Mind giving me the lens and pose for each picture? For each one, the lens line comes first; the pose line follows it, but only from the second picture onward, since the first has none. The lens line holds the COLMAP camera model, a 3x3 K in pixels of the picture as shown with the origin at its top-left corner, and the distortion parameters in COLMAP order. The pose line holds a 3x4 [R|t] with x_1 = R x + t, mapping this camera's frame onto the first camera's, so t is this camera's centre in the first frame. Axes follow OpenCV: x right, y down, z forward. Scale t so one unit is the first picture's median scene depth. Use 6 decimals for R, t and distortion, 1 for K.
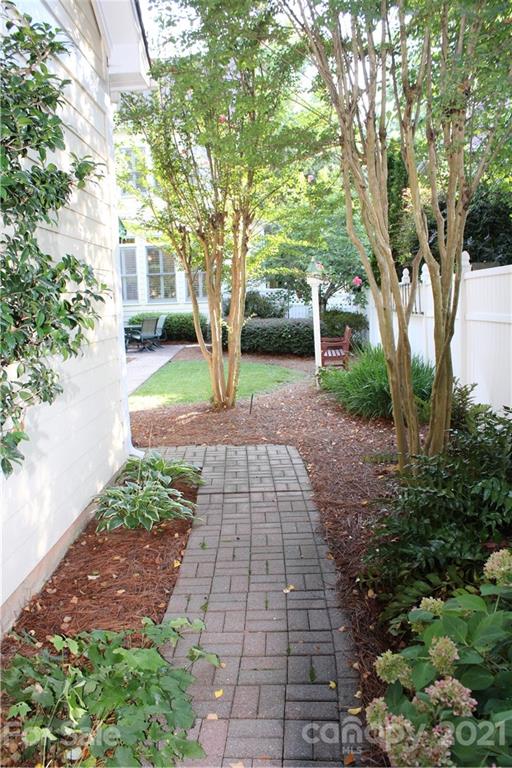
lens RADIAL K [[634.7, 0, 256.0], [0, 634.7, 384.0], [0, 0, 1]] dist [-0.170259, 0.138923]
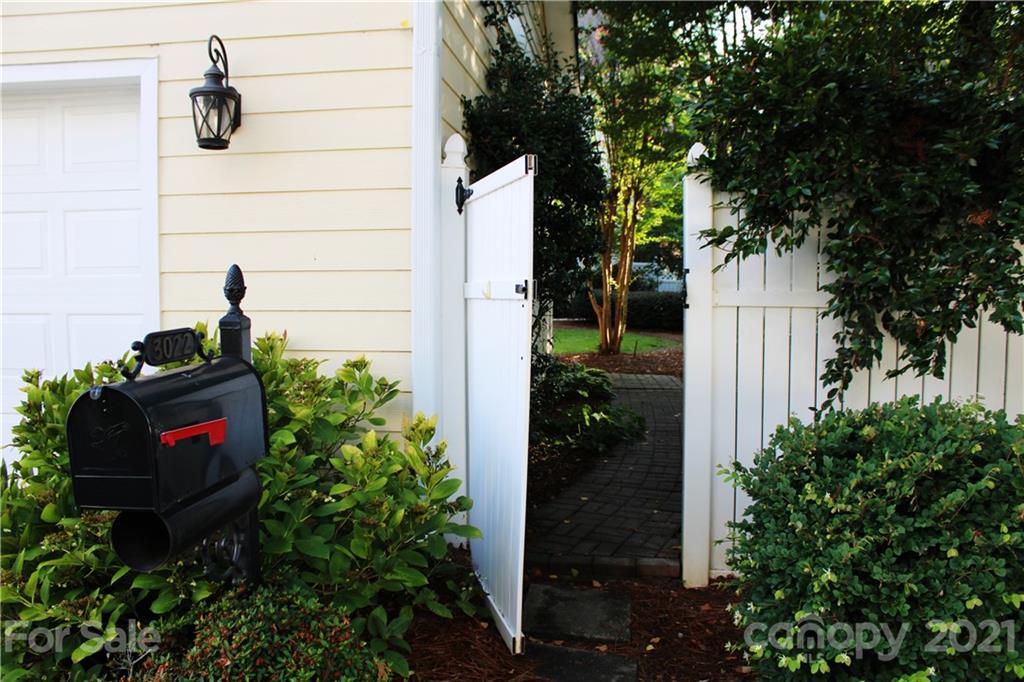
lens RADIAL K [[892.2, 0, 512.0], [0, 892.2, 341.0], [0, 0, 1]] dist [-0.069427, -0.000752]
pose [[0.994774, 0.043911, -0.092181, -0.080674], [-0.050333, 0.996378, -0.068534, 0.135955], [0.088838, 0.072816, 0.993381, -0.653313]]
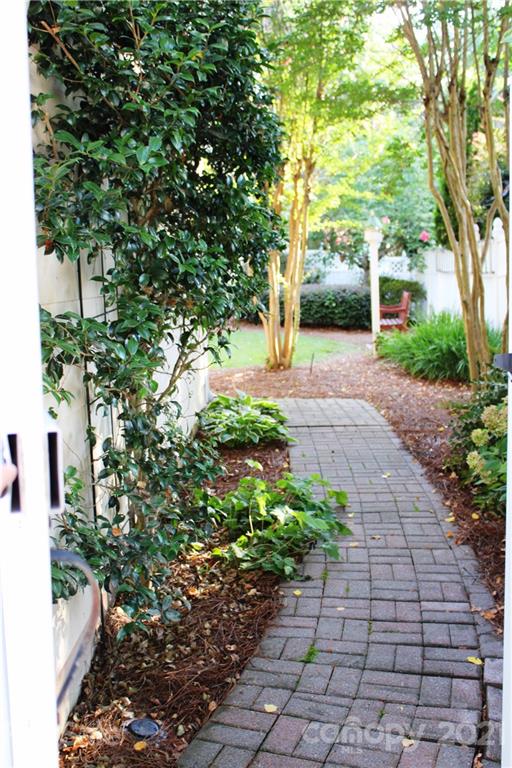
lens RADIAL K [[900.5, 0, 256.0], [0, 900.5, 384.0], [0, 0, 1]] dist [-0.057821, -0.003094]
pose [[0.999849, 0.016527, 0.005412, -0.093681], [-0.016473, 0.999816, -0.009814, 0.073557], [-0.005574, 0.009724, 0.999937, -0.335125]]
